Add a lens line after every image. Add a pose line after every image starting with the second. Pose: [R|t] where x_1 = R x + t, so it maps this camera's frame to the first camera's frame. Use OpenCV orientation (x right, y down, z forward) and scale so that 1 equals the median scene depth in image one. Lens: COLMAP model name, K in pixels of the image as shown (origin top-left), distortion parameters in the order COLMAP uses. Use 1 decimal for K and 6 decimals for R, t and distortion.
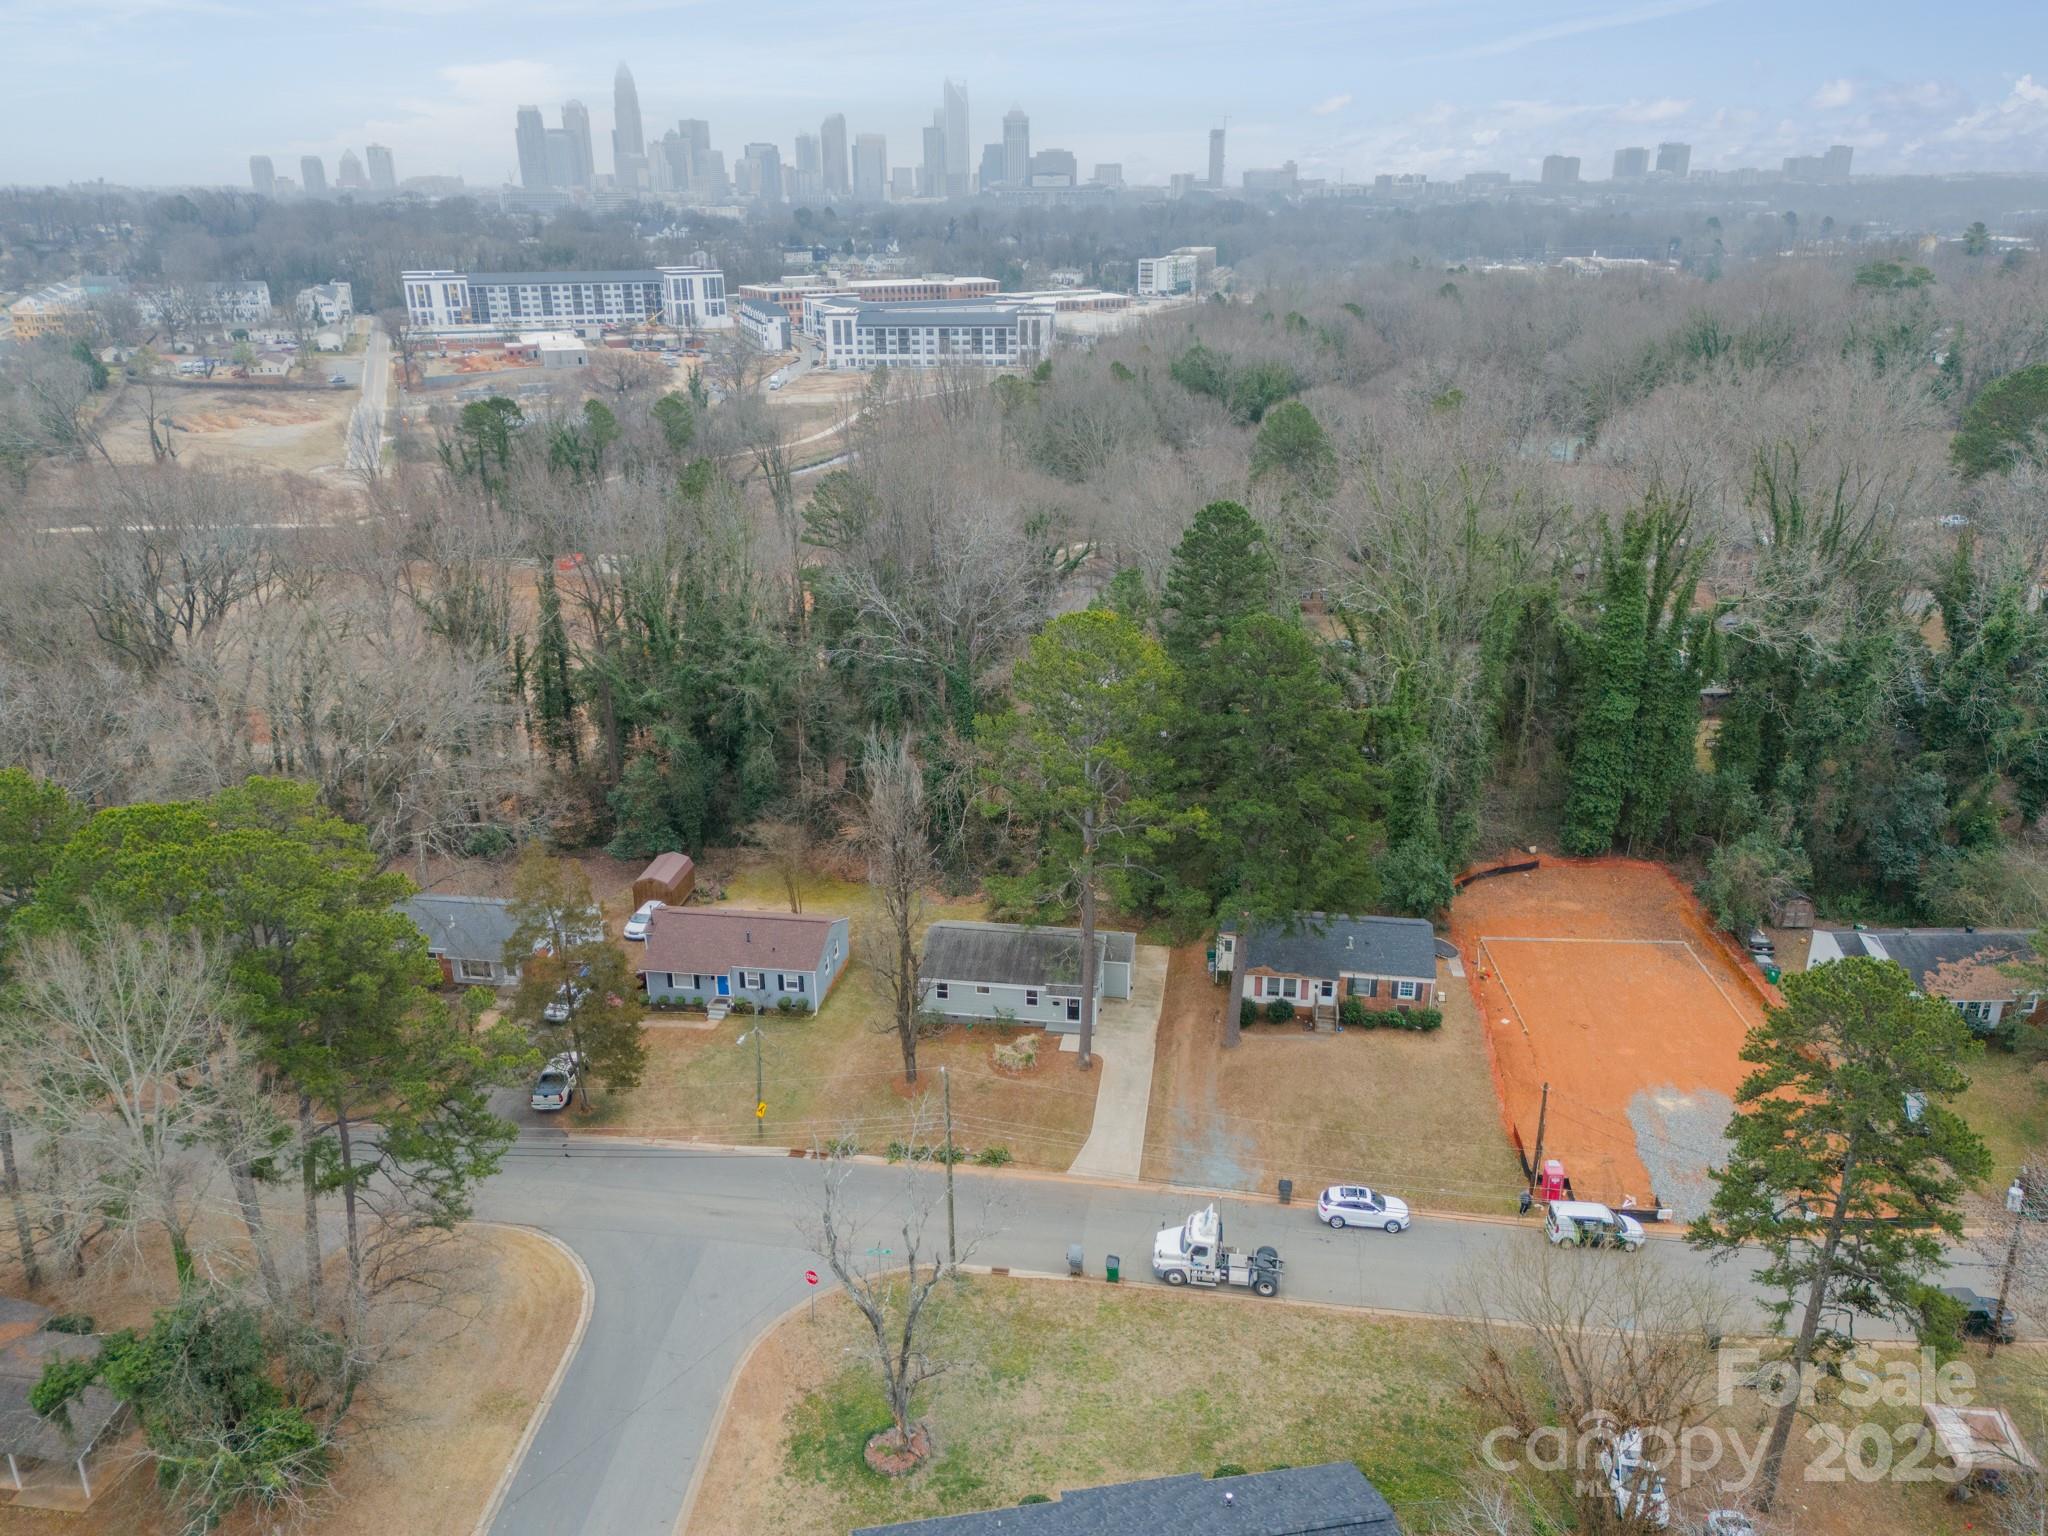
lens RADIAL K [[1396.1, 0, 1017.2], [0, 1396.1, 815.9], [0, 0, 1]] dist [0.077177, -0.075778]
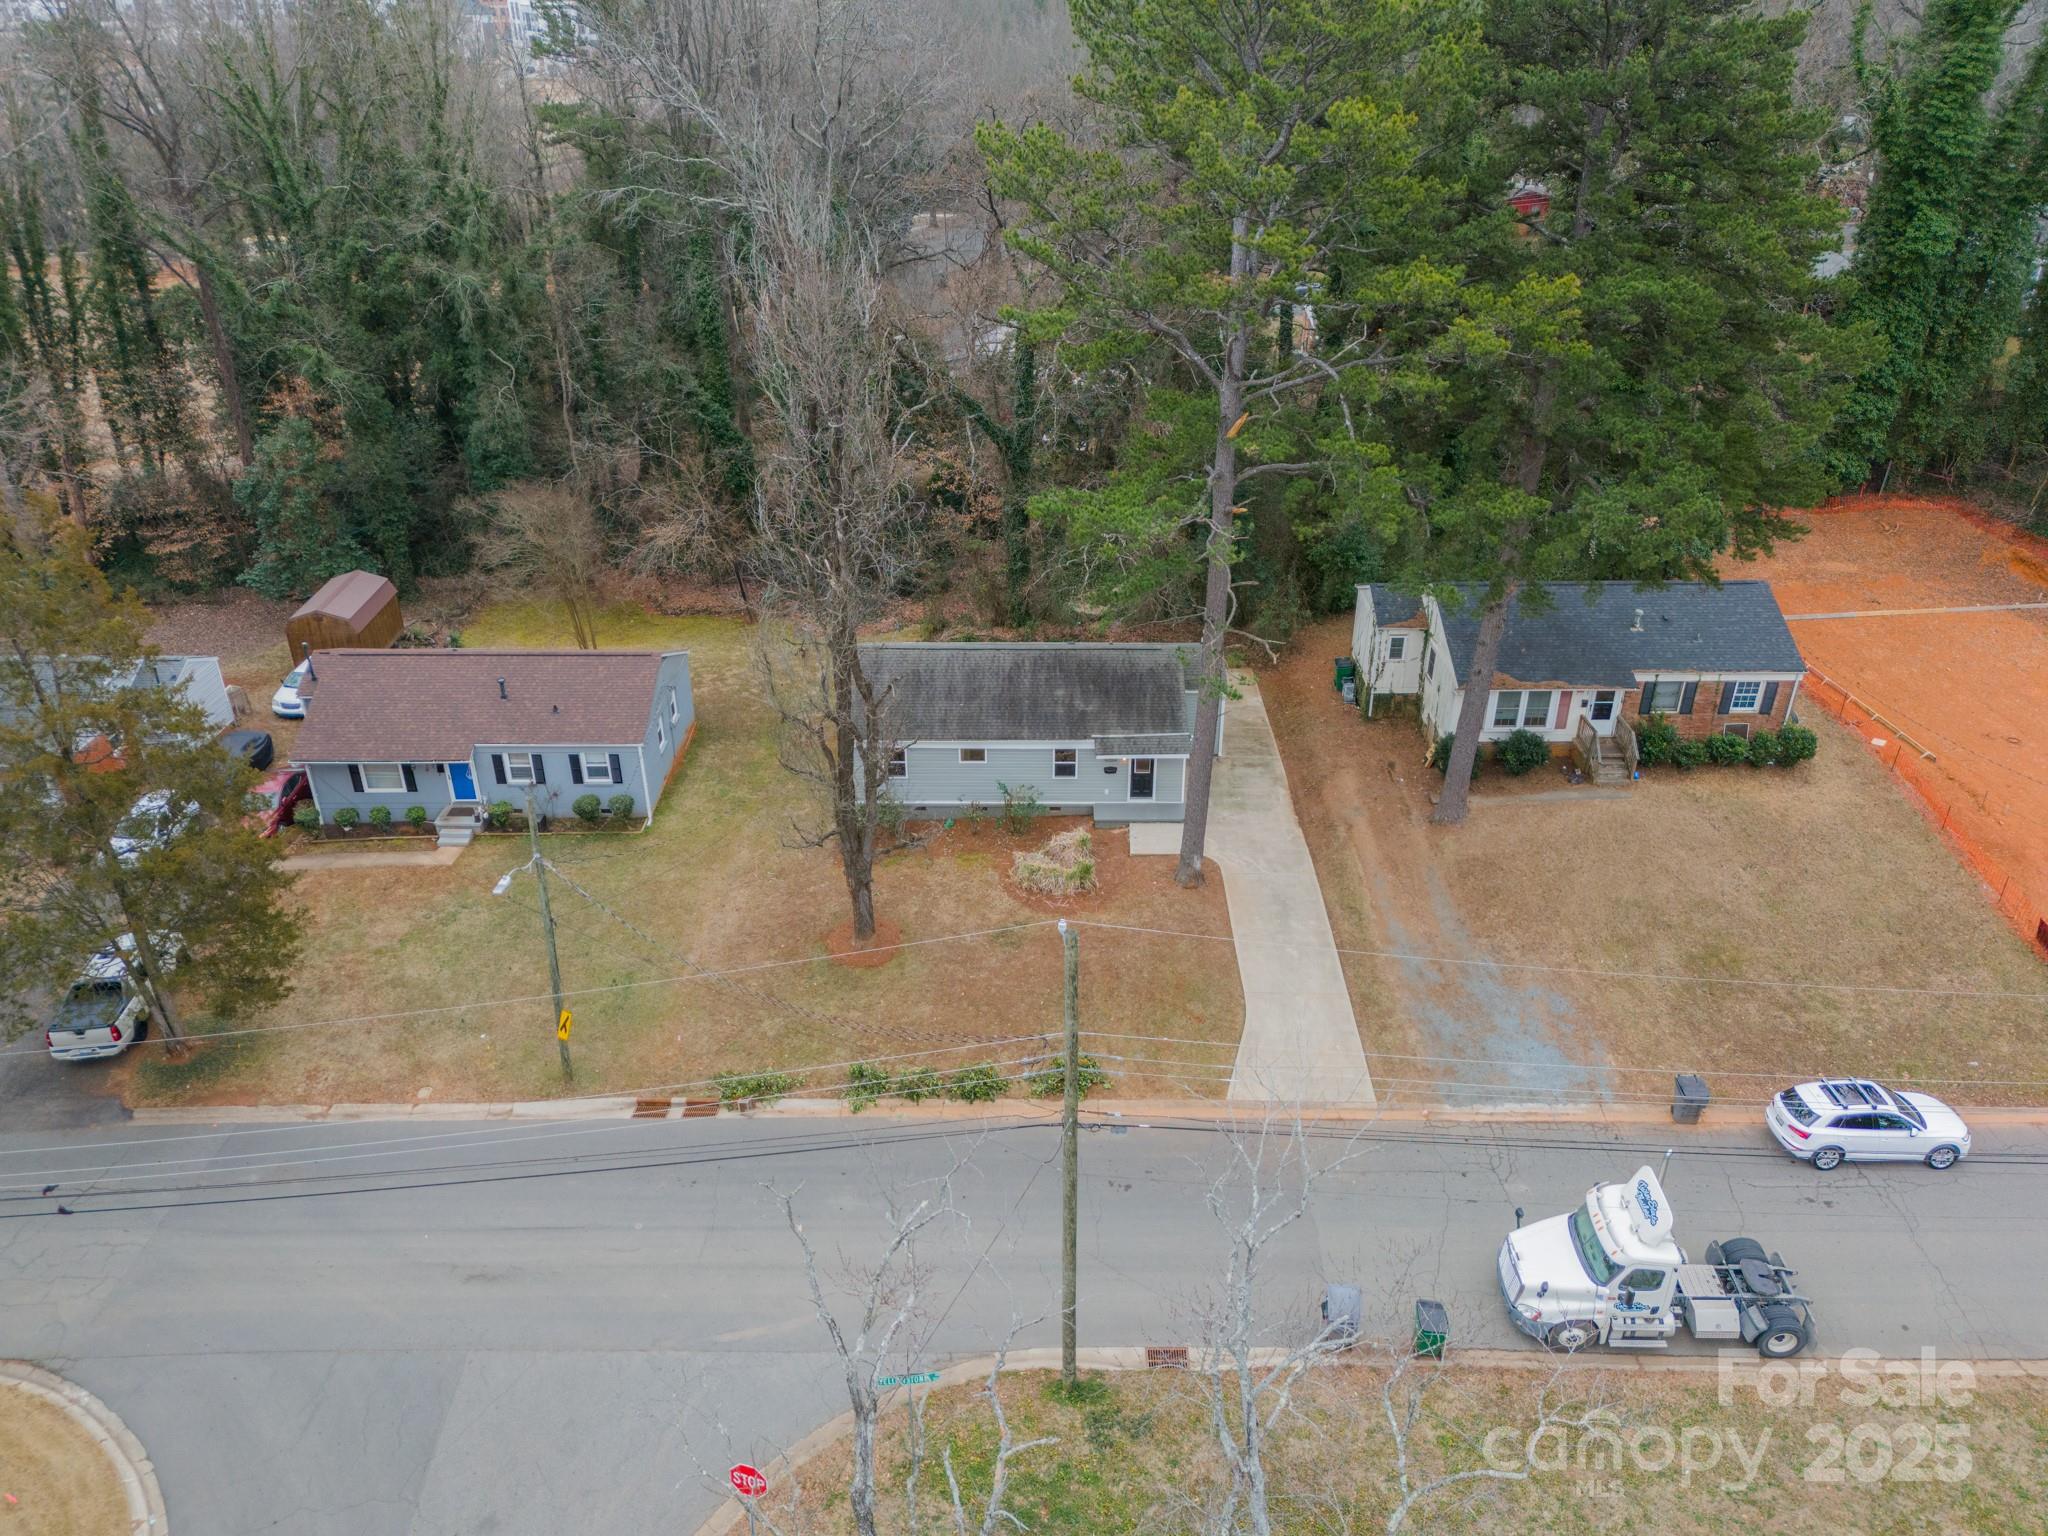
lens RADIAL K [[1396.1, 0, 1017.2], [0, 1396.1, 815.9], [0, 0, 1]] dist [0.077177, -0.075778]
pose [[0.986781, -0.072814, 0.144782, -0.066408], [0.052068, 0.988461, 0.142243, 0.056154], [-0.153469, -0.132824, 0.979186, 0.363747]]
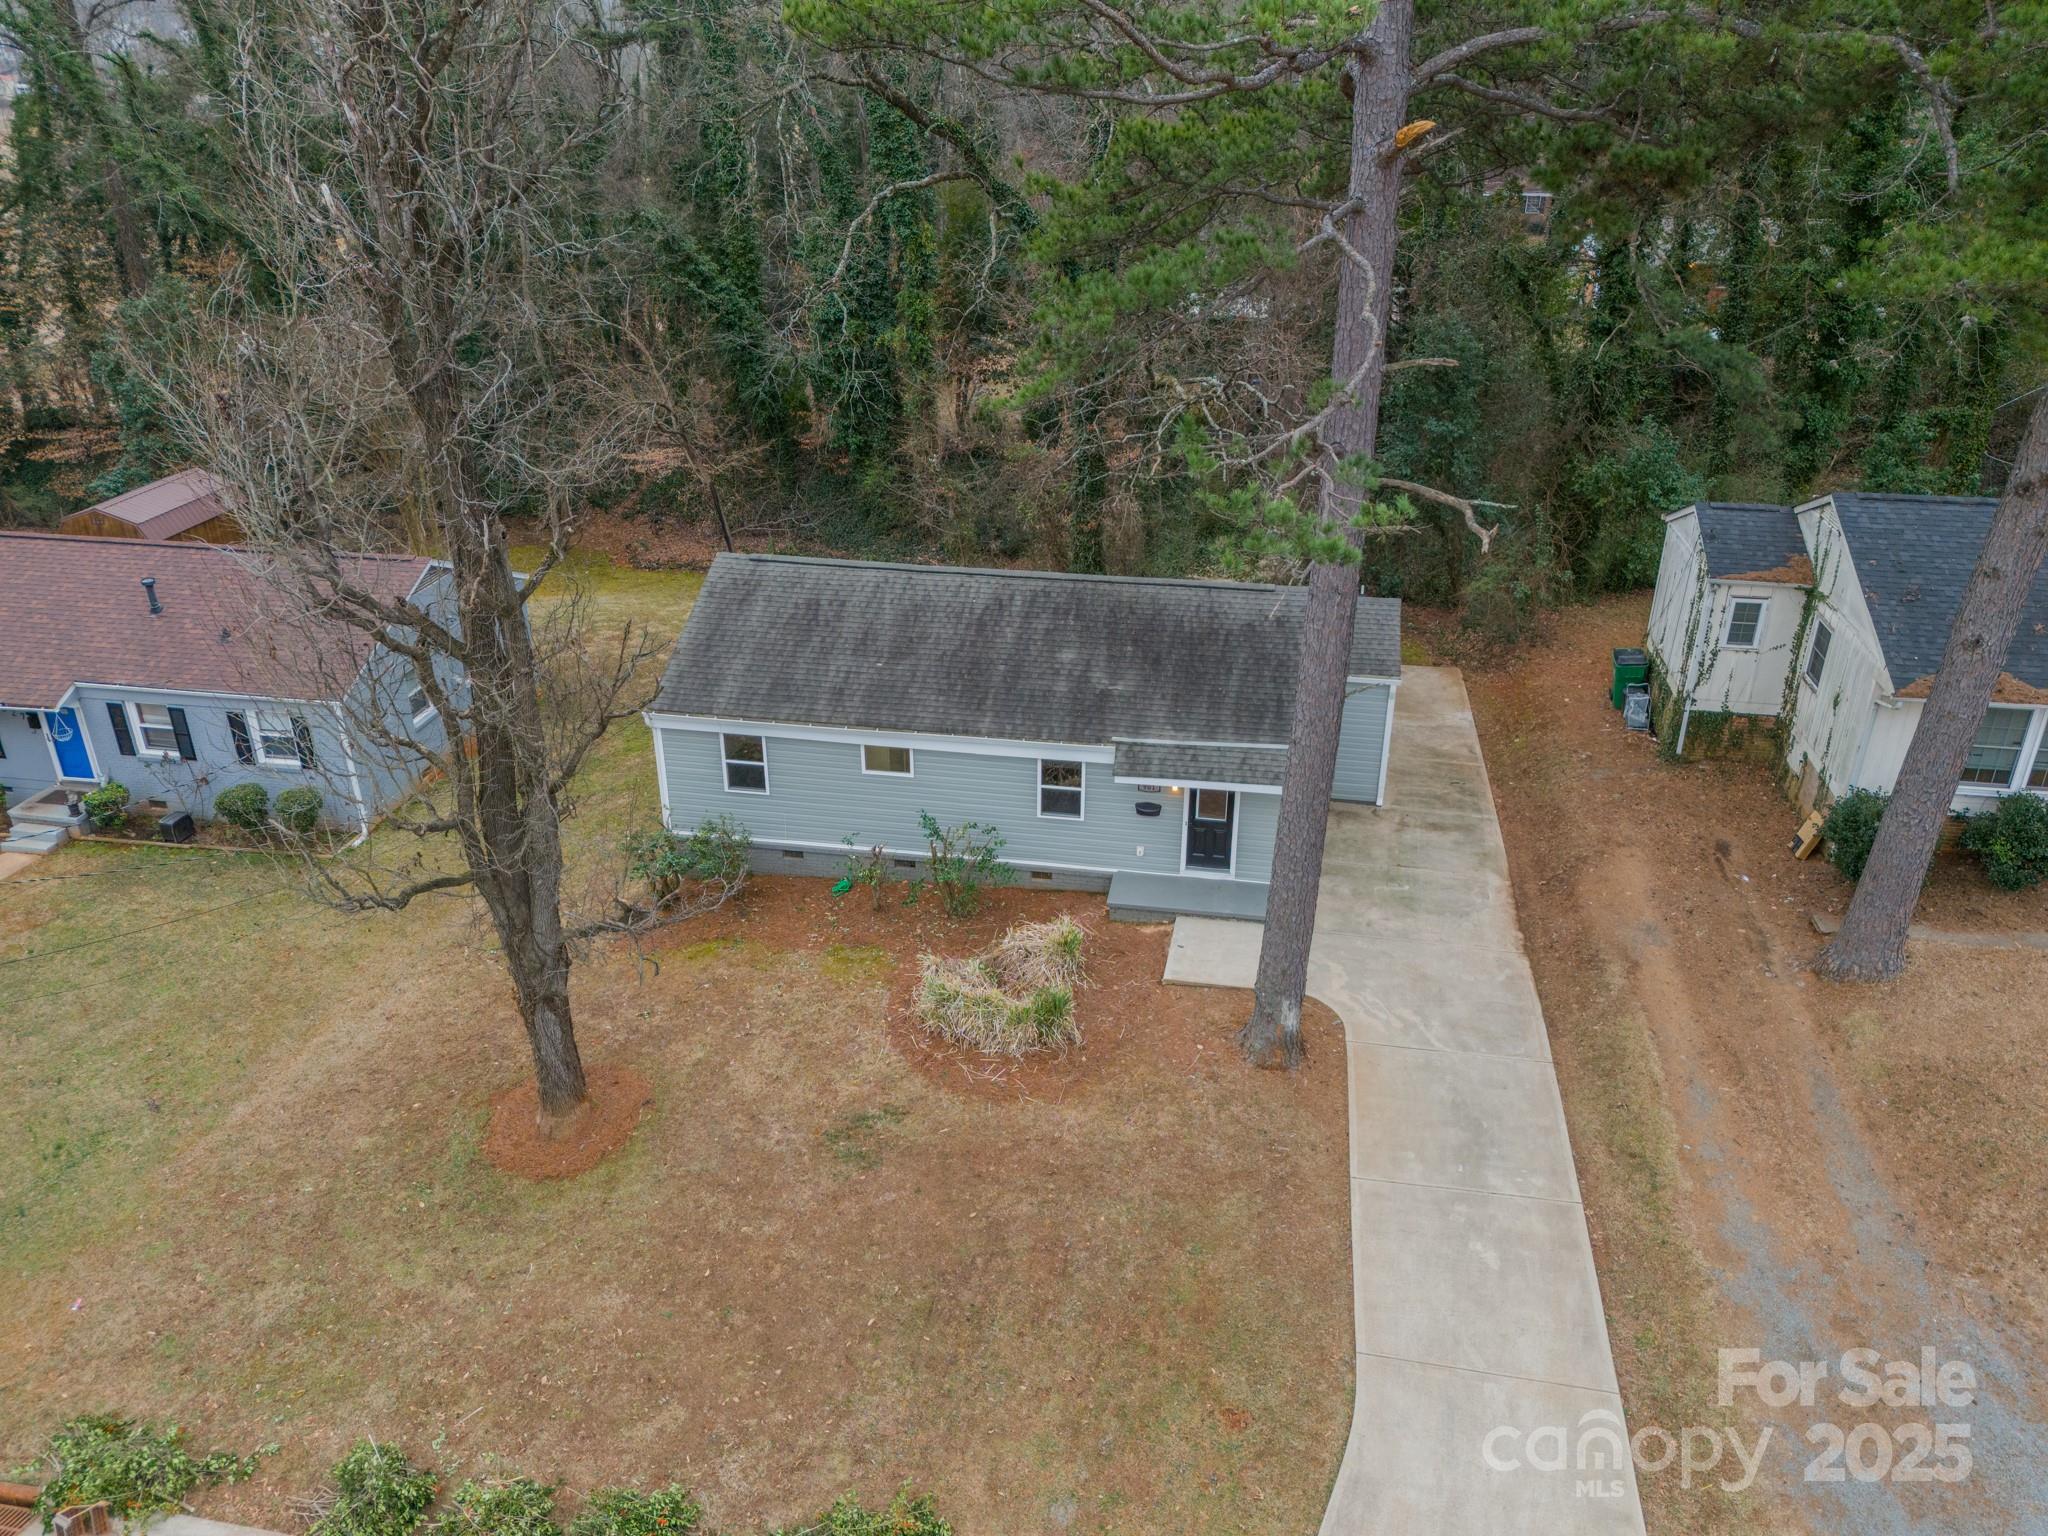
lens RADIAL K [[1429.6, 0, 1038.7], [0, 1429.6, 800.5], [0, 0, 1]] dist [0.079335, -0.103077]
pose [[0.999812, 0.013961, 0.013430, 0.001675], [-0.015007, 0.996581, 0.081251, 0.084139], [-0.012249, -0.081437, 0.996603, 0.549059]]
